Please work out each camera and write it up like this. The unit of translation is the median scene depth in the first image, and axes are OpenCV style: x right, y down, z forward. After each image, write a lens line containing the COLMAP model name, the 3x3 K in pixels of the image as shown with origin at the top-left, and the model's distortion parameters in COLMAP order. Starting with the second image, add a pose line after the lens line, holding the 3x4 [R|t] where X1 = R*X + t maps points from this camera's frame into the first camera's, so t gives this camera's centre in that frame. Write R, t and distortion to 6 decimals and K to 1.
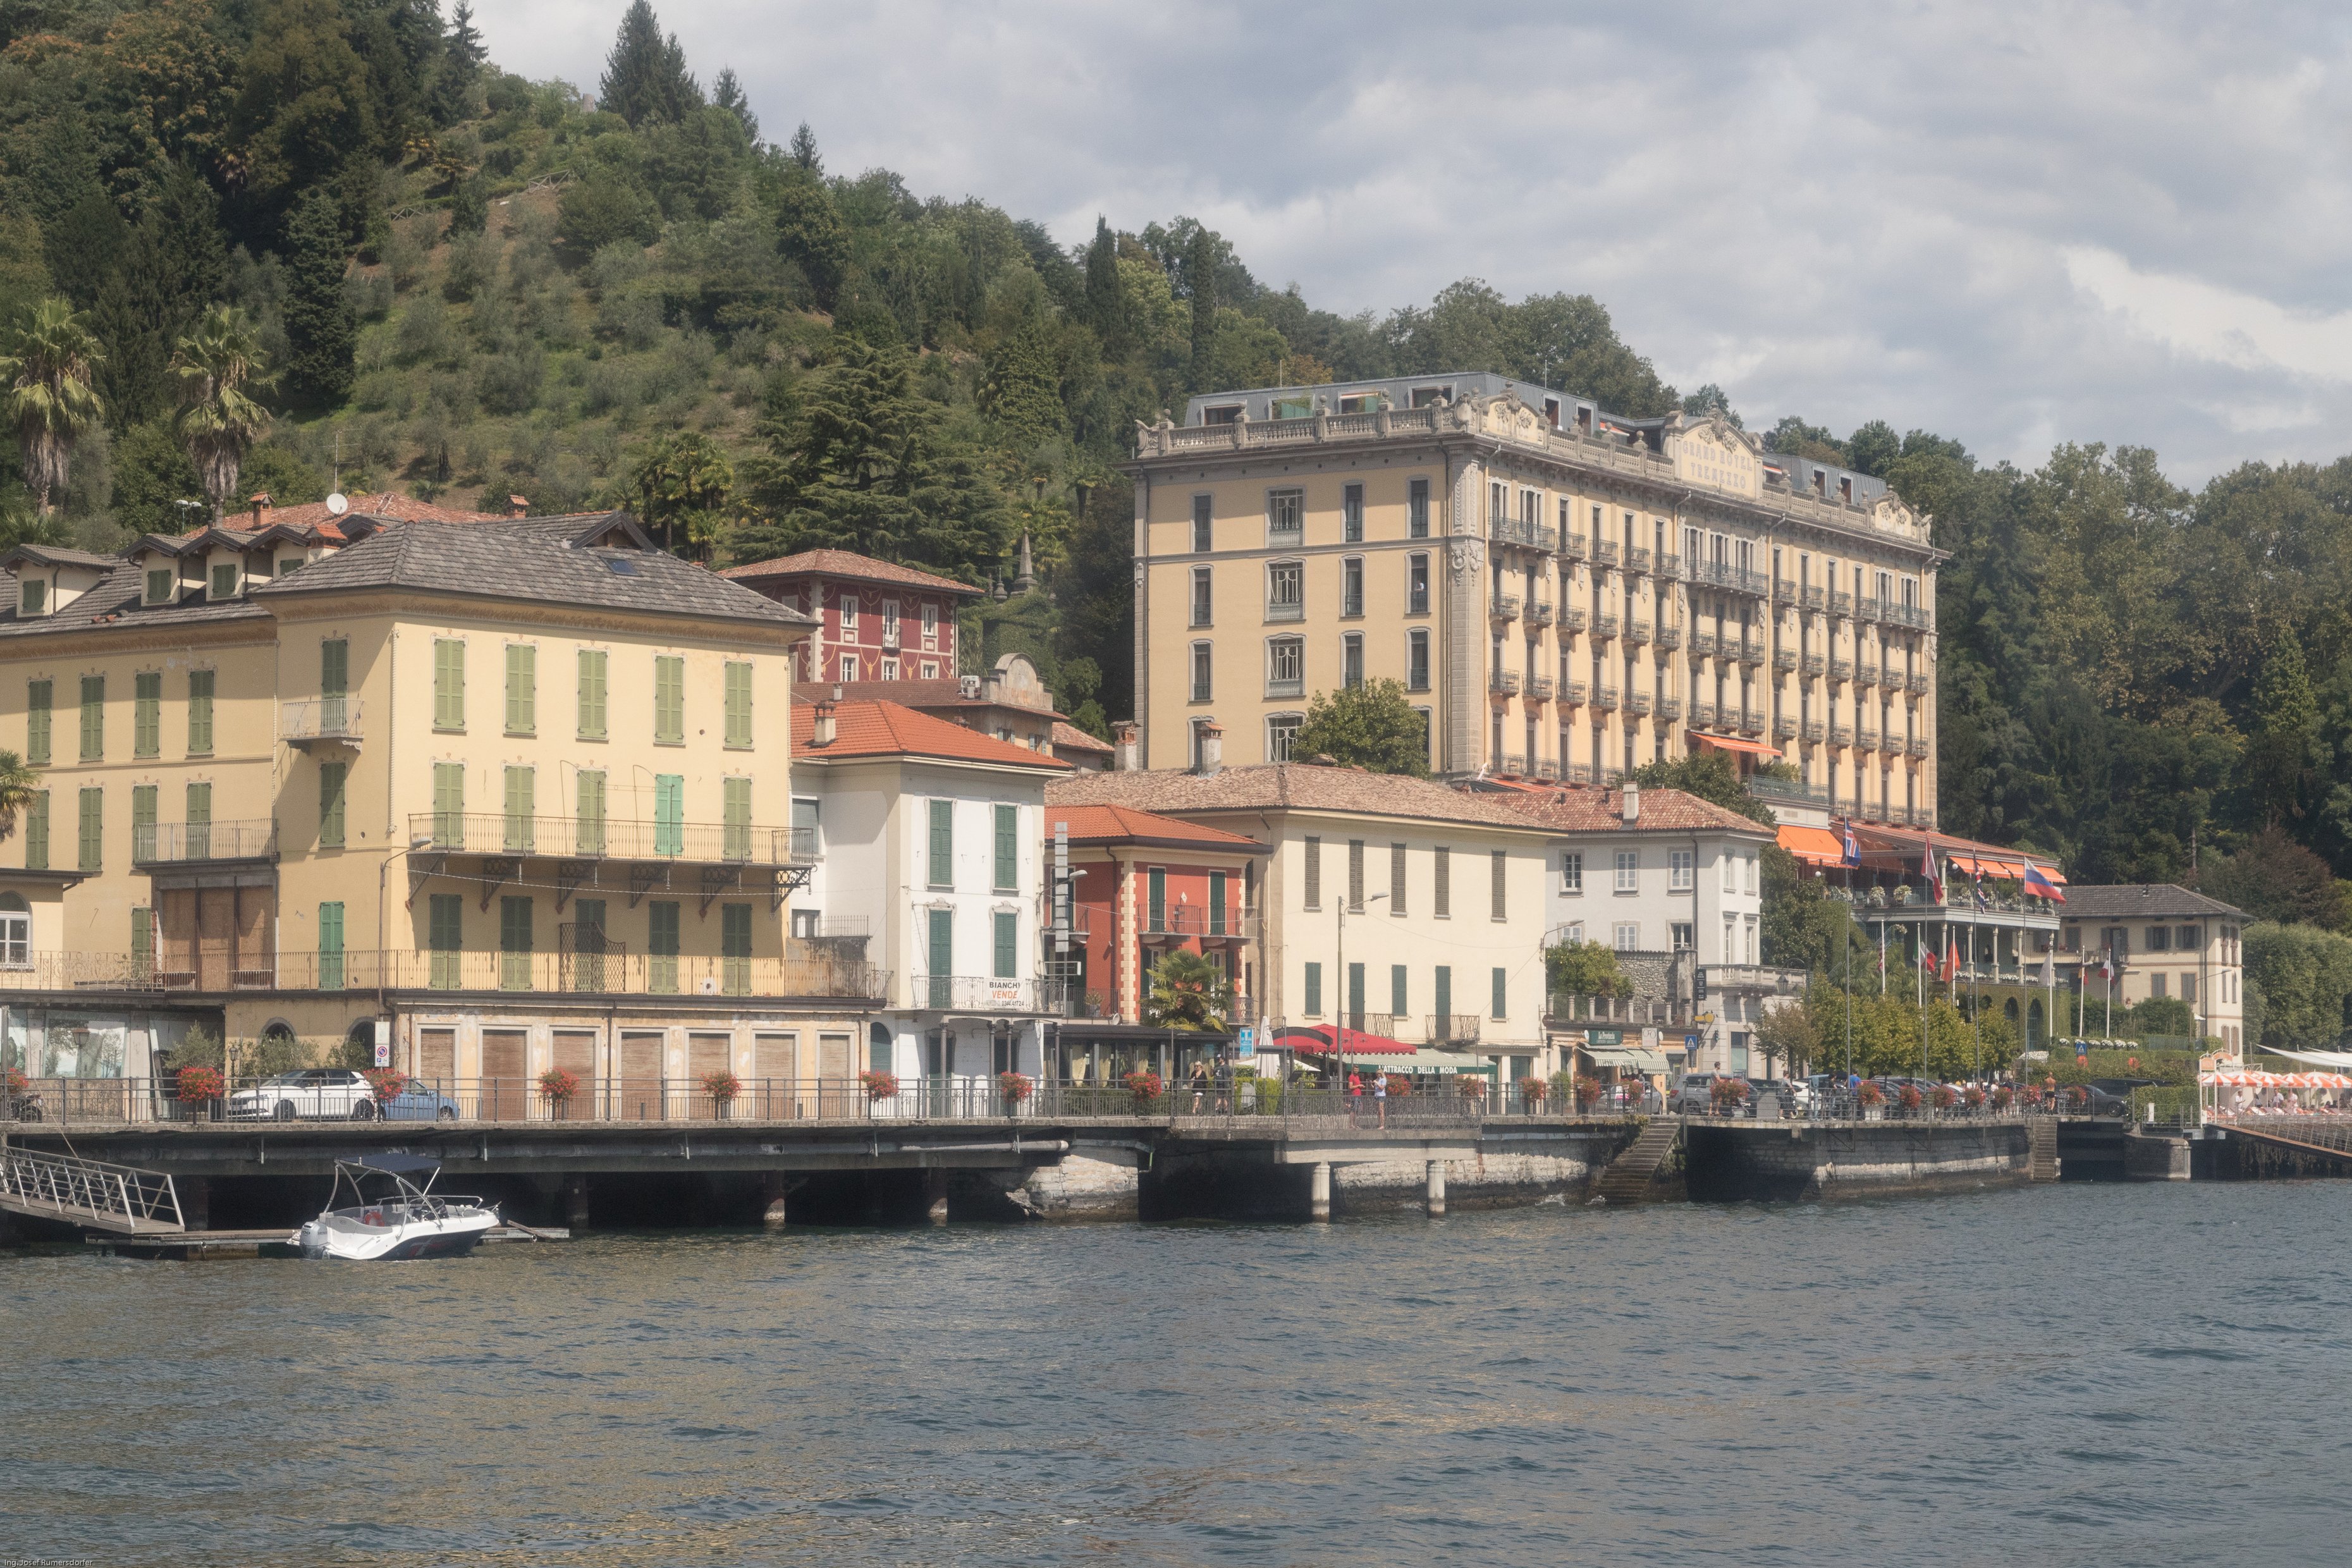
lens RADIAL K [[4448.2, 0, 1175.3], [0, 4448.2, 774.4], [0, 0, 1]] dist [0.009300, 0.000000]
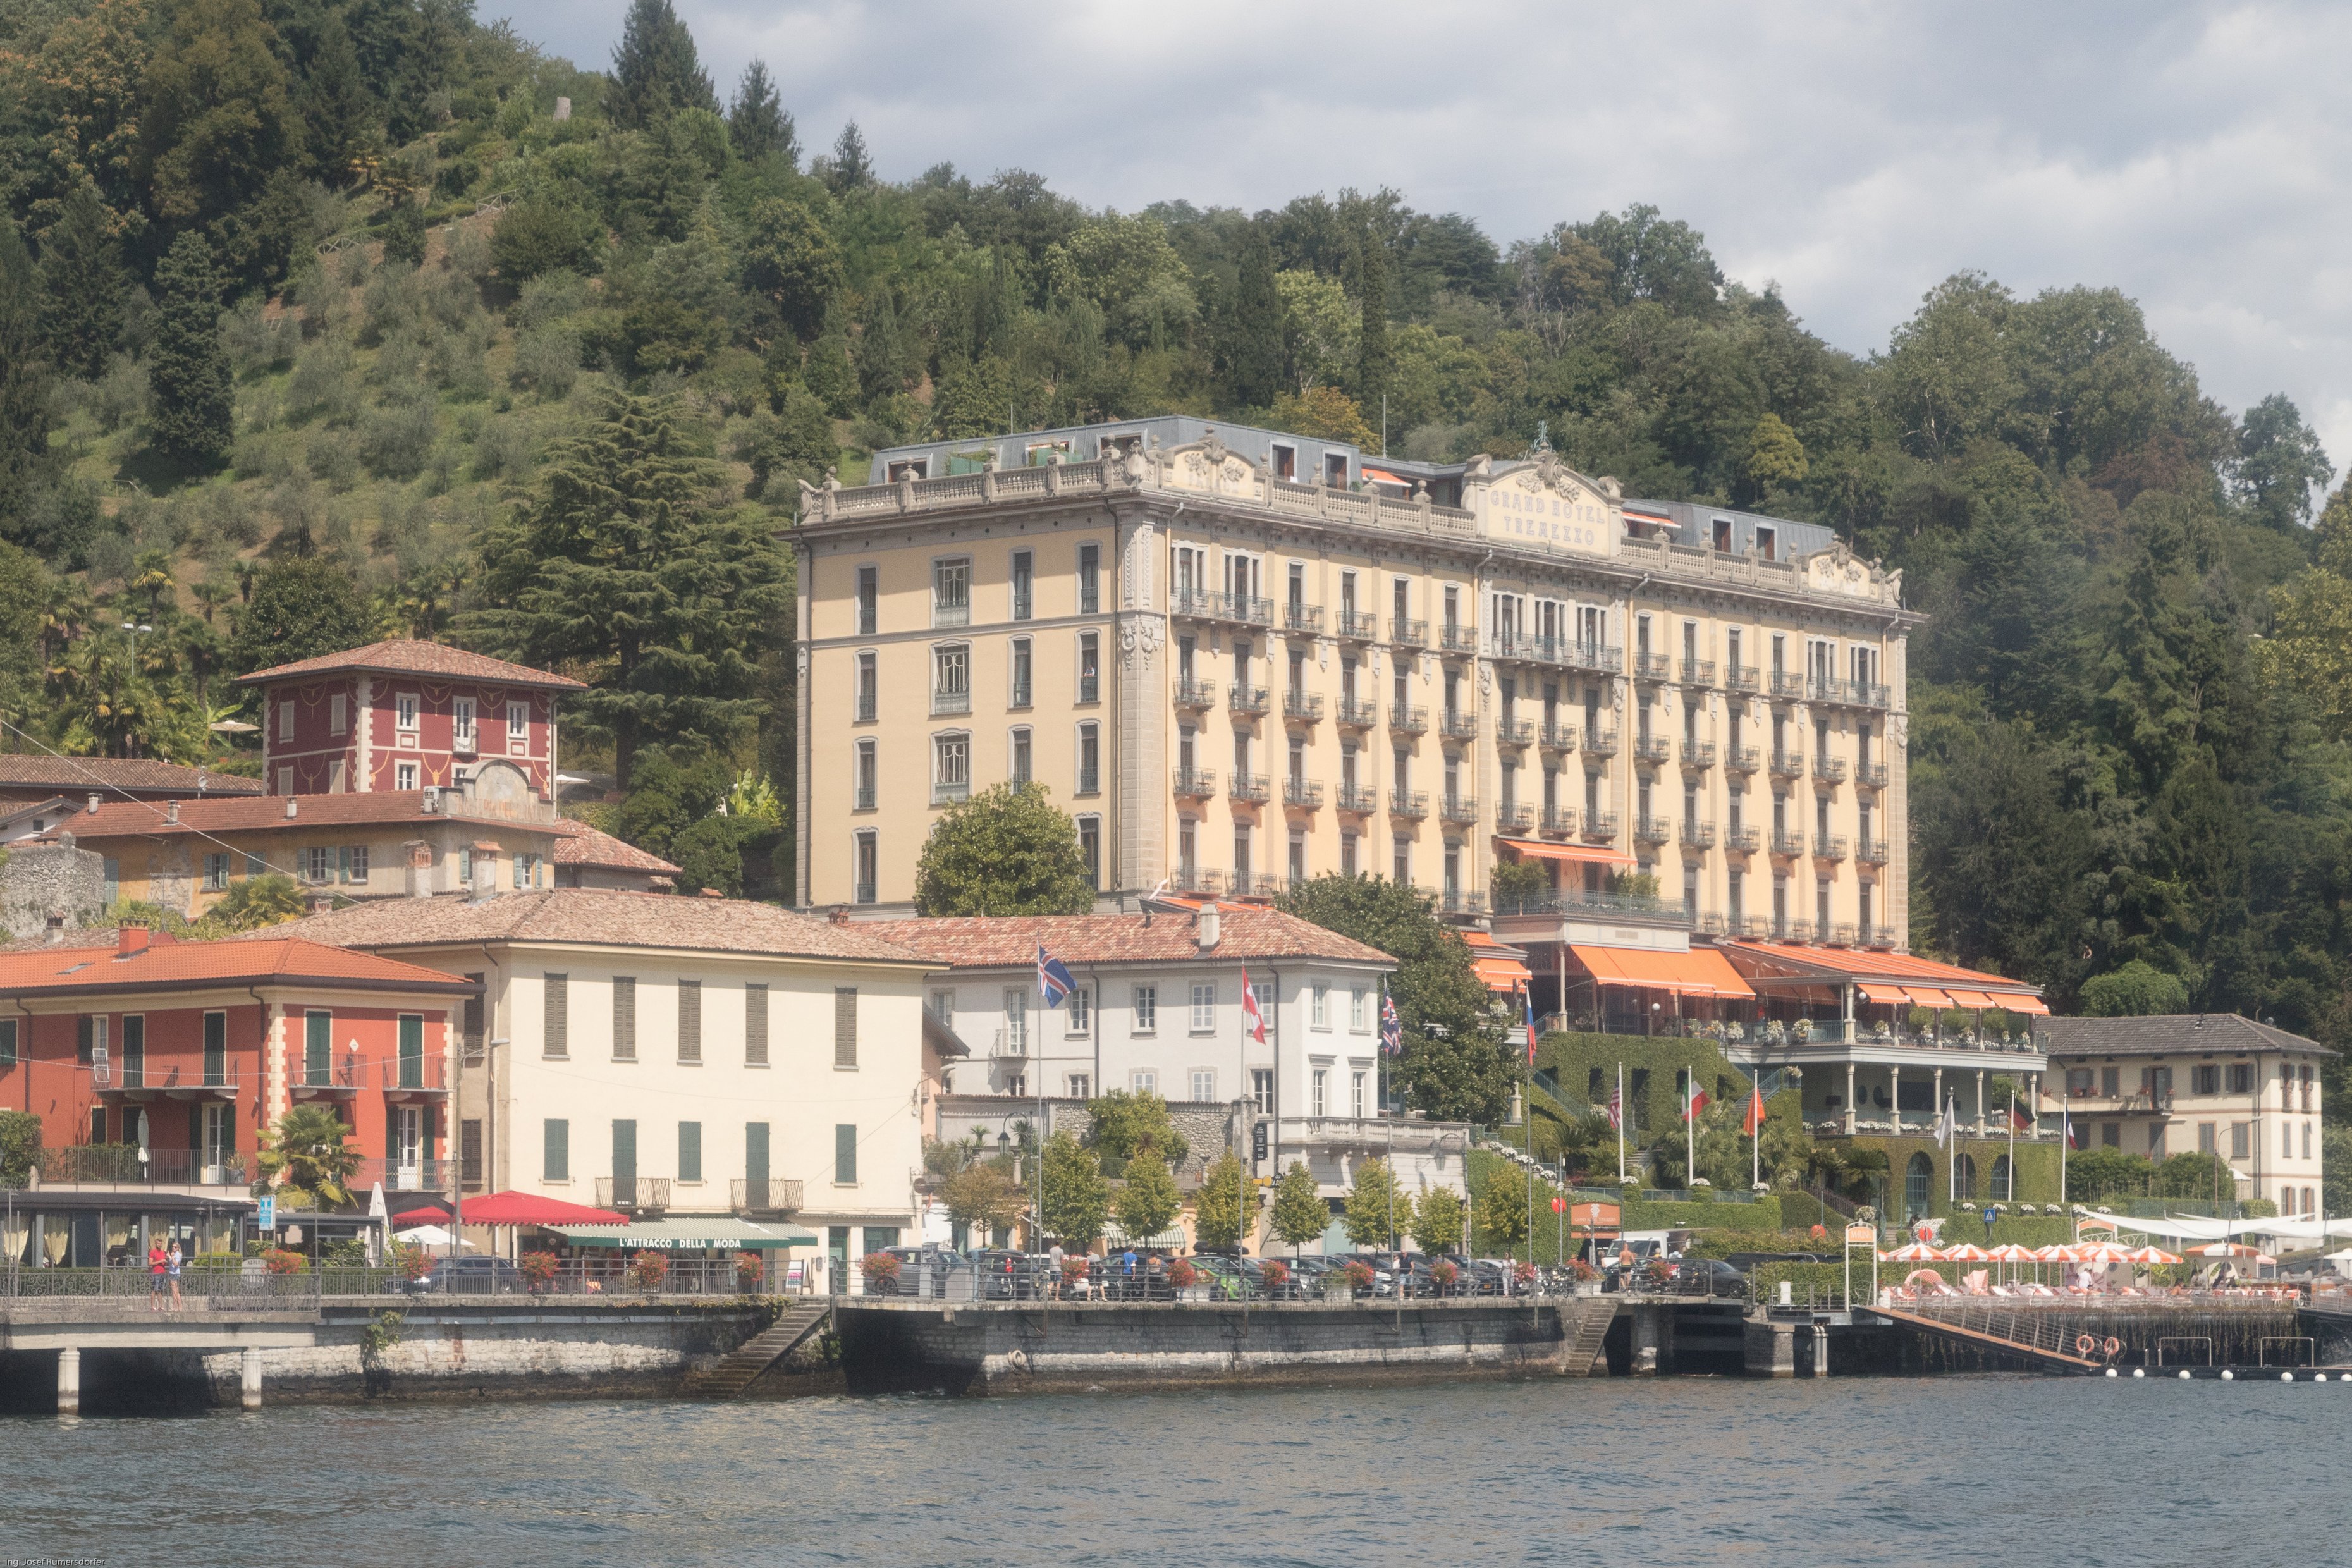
lens RADIAL K [[5440.0, 0, 1176.7], [0, 5440.0, 791.6], [0, 0, 1]] dist [-0.003632, 0.000000]
pose [[0.990634, -0.012972, -0.135927, 0.193367], [0.010714, 0.999792, -0.017327, -0.001165], [0.136124, 0.015708, 0.990567, -0.020955]]
